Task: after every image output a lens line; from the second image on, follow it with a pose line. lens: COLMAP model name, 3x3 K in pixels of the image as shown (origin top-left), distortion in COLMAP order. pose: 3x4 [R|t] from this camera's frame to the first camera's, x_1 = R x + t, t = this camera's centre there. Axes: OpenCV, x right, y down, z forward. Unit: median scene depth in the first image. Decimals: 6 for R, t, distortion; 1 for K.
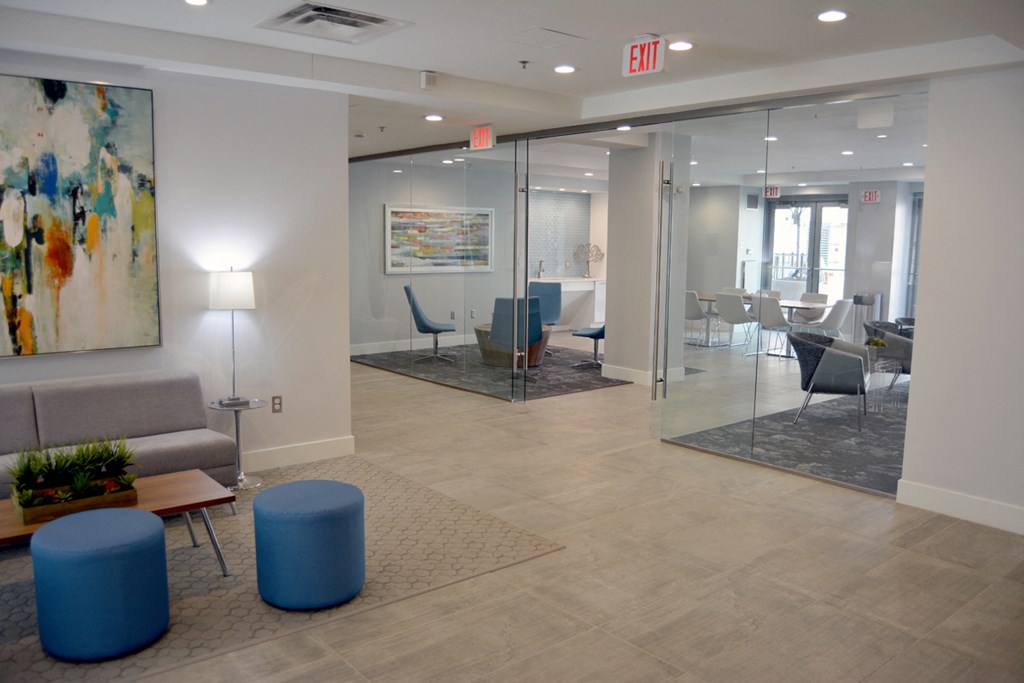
lens RADIAL K [[799.8, 0, 517.0], [0, 799.8, 345.0], [0, 0, 1]] dist [-0.098505, 0.039949]
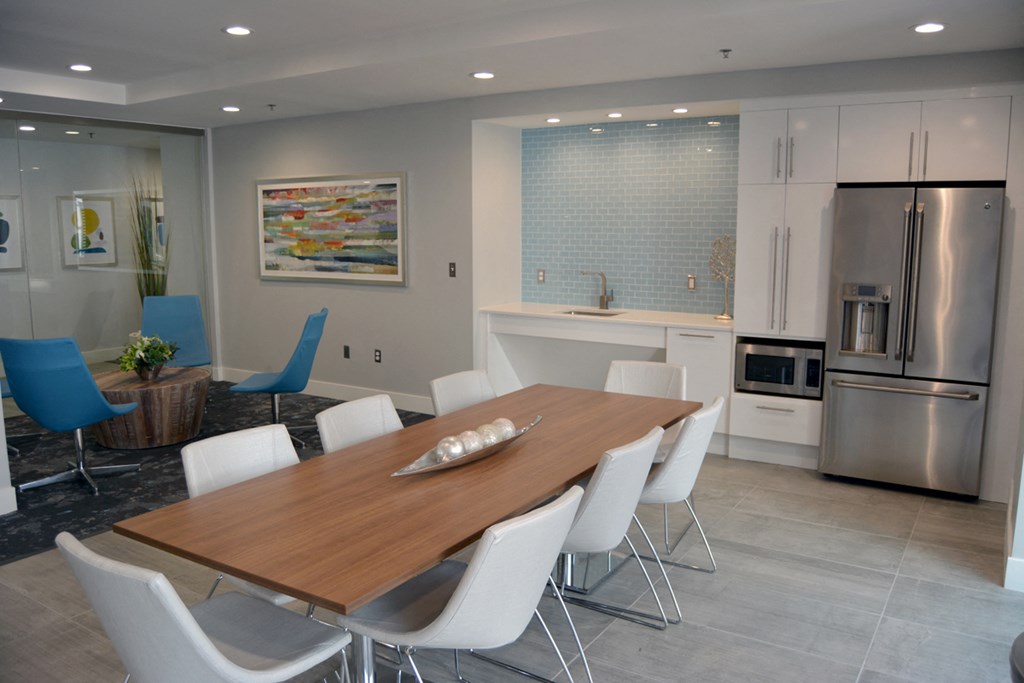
lens RADIAL K [[799.8, 0, 517.0], [0, 799.8, 345.0], [0, 0, 1]] dist [-0.098505, 0.039949]
pose [[0.298775, 0.129454, -0.945503, 0.670618], [-0.121074, 0.987893, 0.096999, -0.146761], [0.946612, 0.085495, 0.310831, 1.155699]]
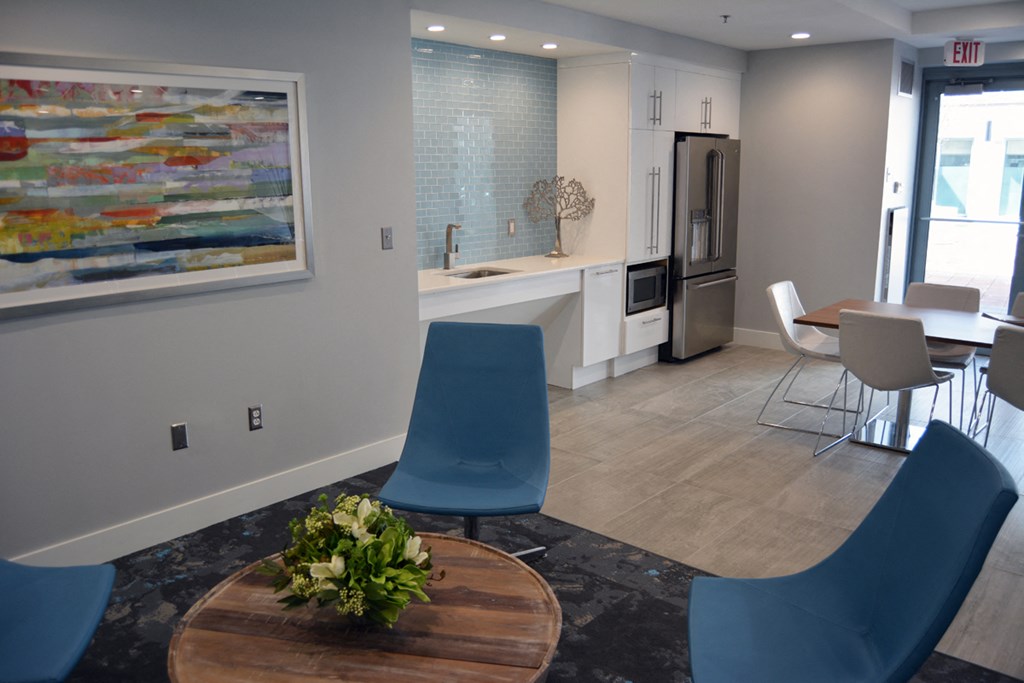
lens RADIAL K [[799.8, 0, 517.0], [0, 799.8, 345.0], [0, 0, 1]] dist [-0.098505, 0.039949]
pose [[0.989410, -0.050879, 0.135940, 0.008290], [0.038665, 0.995098, 0.091024, -0.115962], [-0.139905, -0.084804, 0.986527, 0.860915]]
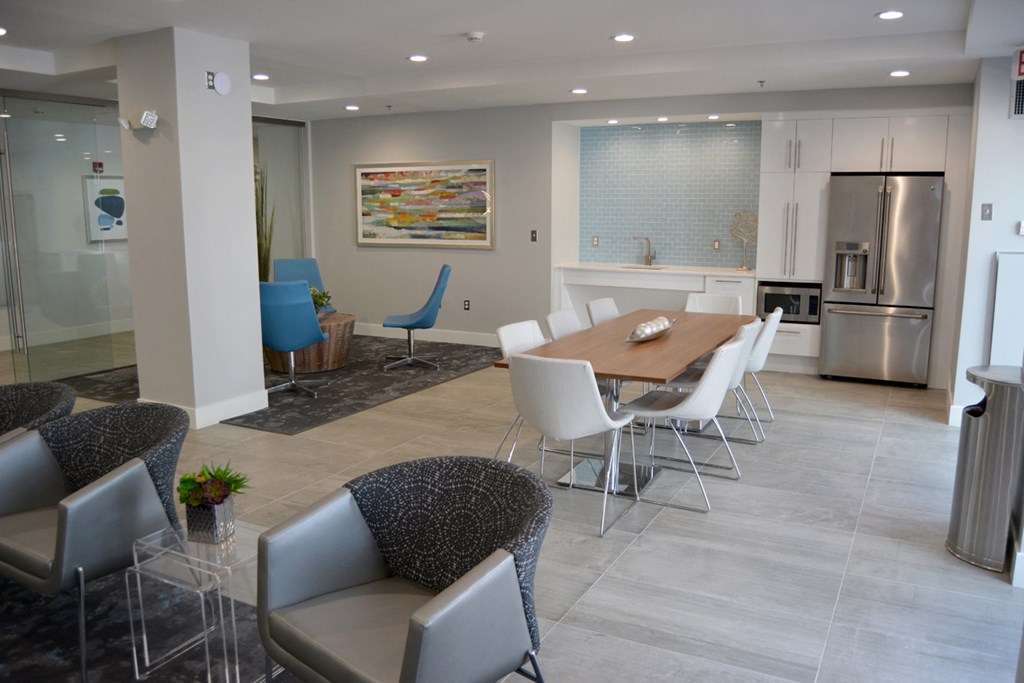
lens RADIAL K [[799.8, 0, 517.0], [0, 799.8, 345.0], [0, 0, 1]] dist [-0.098505, 0.039949]
pose [[0.377166, 0.148191, -0.914213, 0.823219], [-0.116074, 0.986896, 0.112086, -0.114820], [0.918843, 0.063841, 0.389424, 0.954769]]
